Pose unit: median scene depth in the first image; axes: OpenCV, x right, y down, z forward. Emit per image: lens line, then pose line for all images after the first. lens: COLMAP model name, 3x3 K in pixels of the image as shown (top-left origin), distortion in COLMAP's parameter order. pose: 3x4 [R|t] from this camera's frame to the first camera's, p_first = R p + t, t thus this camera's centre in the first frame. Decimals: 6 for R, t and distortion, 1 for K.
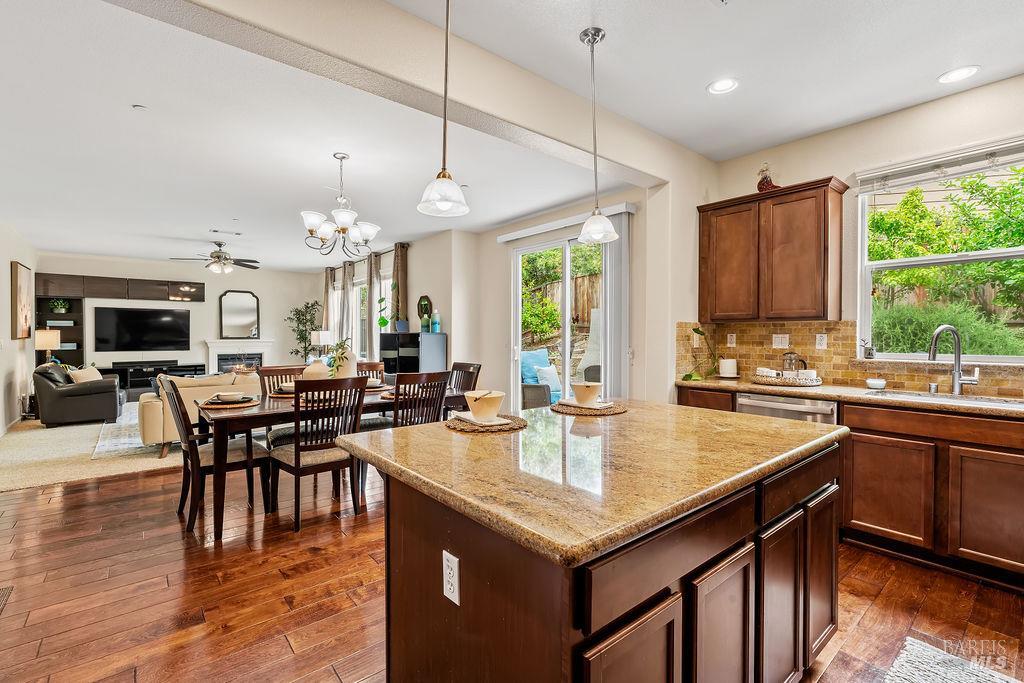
lens RADIAL K [[457.0, 0, 508.6], [0, 457.0, 337.7], [0, 0, 1]] dist [-0.007149, 0.002889]
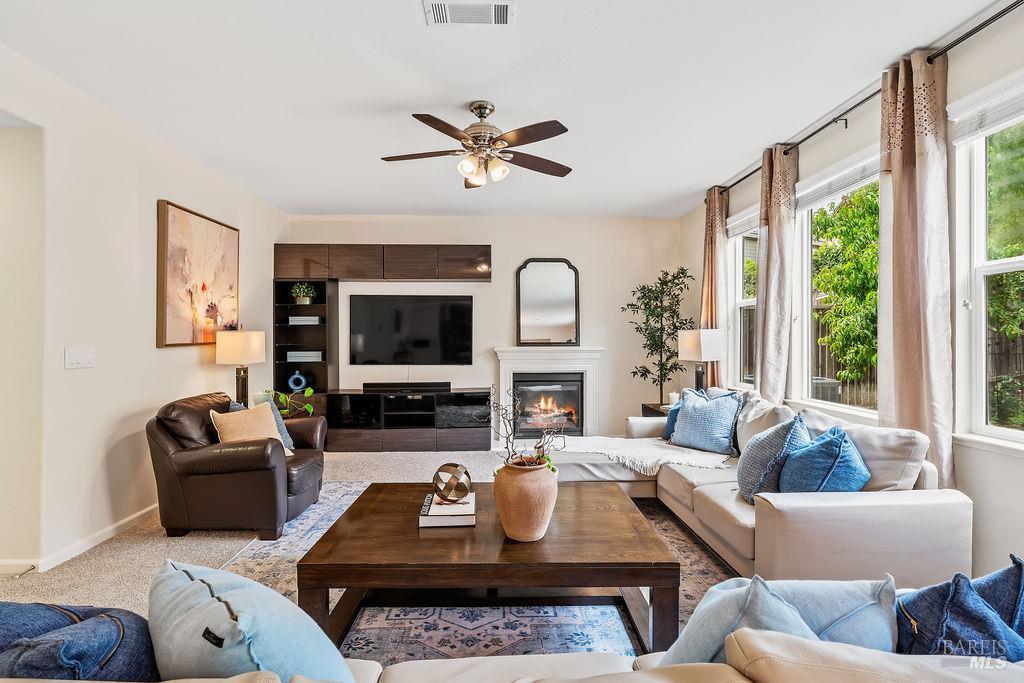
lens RADIAL K [[502.5, 0, 511.9], [0, 502.5, 337.3], [0, 0, 1]] dist [-0.002283, 0.001117]
pose [[0.795129, -0.001741, -0.606437, -0.312022], [-0.002733, 0.999975, -0.006454, -0.003804], [0.606434, 0.006789, 0.795105, 0.600504]]
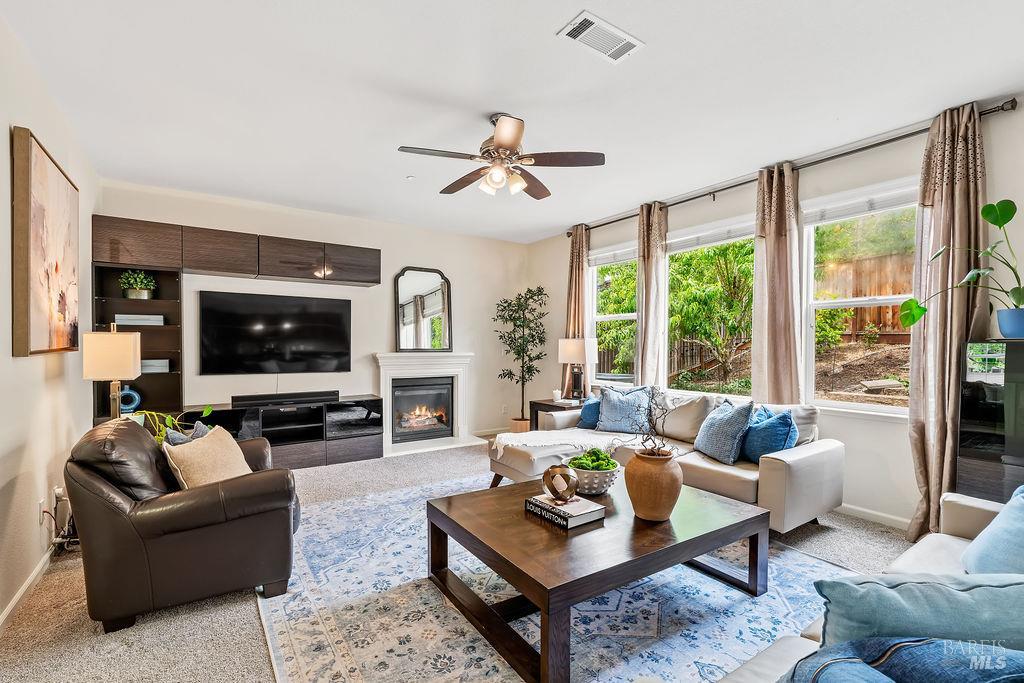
lens RADIAL K [[457.0, 0, 503.8], [0, 457.0, 353.6], [0, 0, 1]] dist [-0.007149, 0.002889]
pose [[0.995134, 0.007548, -0.098242, -0.528379], [-0.006291, 0.999894, 0.013101, -0.003533], [0.098331, -0.012419, 0.995076, 0.531482]]
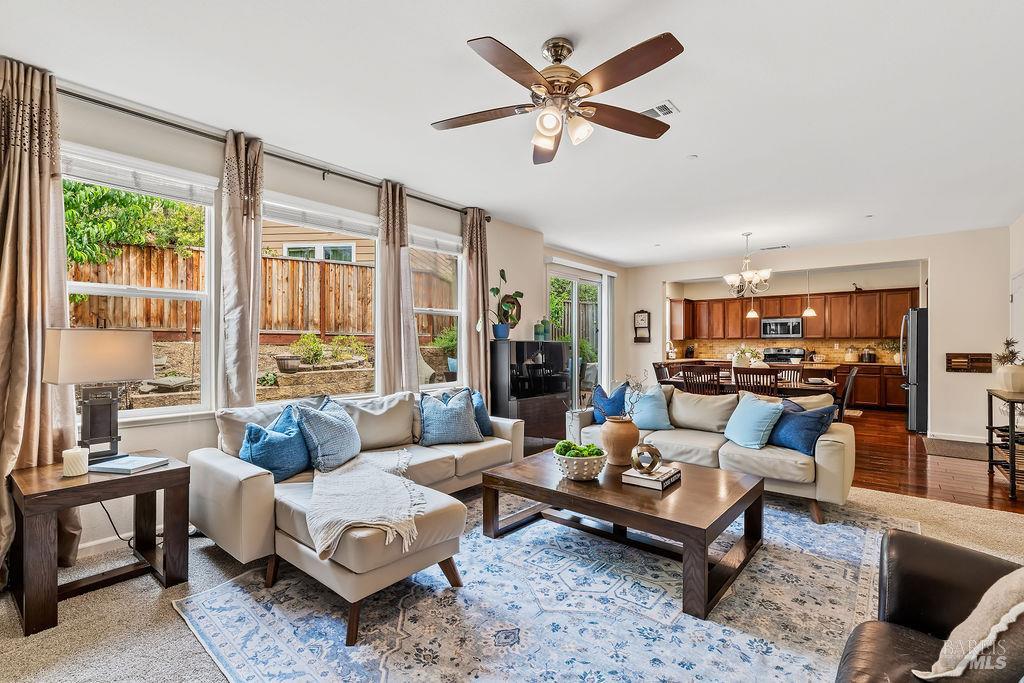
lens RADIAL K [[457.0, 0, 516.9], [0, 457.0, 343.0], [0, 0, 1]] dist [-0.007149, 0.002889]
pose [[-0.184682, 0.001092, 0.982798, -0.834121], [0.006054, 0.999982, 0.000027, -0.006353], [-0.982780, 0.005954, -0.184685, 0.969320]]
